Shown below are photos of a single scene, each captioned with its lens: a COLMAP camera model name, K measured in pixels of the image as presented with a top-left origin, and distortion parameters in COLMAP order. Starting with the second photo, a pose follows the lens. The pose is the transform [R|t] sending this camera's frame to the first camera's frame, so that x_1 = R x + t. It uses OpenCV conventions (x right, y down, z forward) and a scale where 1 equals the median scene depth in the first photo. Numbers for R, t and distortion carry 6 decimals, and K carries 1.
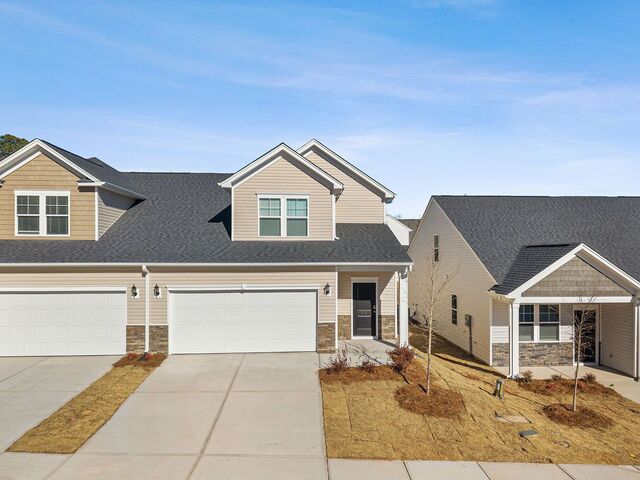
lens RADIAL K [[464.8, 0, 320.0], [0, 464.8, 240.0], [0, 0, 1]] dist [0.002551, -0.000571]
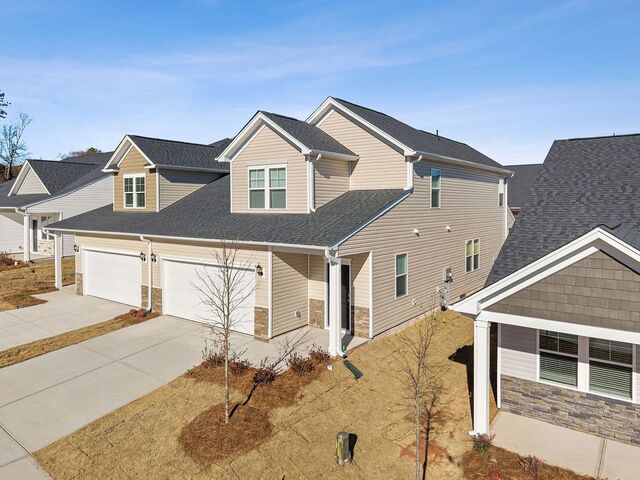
lens RADIAL K [[444.8, 0, 315.8], [0, 444.8, 202.4], [0, 0, 1]] dist [0.001347, -0.001474]
pose [[0.754075, -0.006352, -0.656758, 0.596843], [0.023168, 0.999588, 0.016933, -0.033771], [0.656380, -0.027984, 0.753911, 0.379604]]
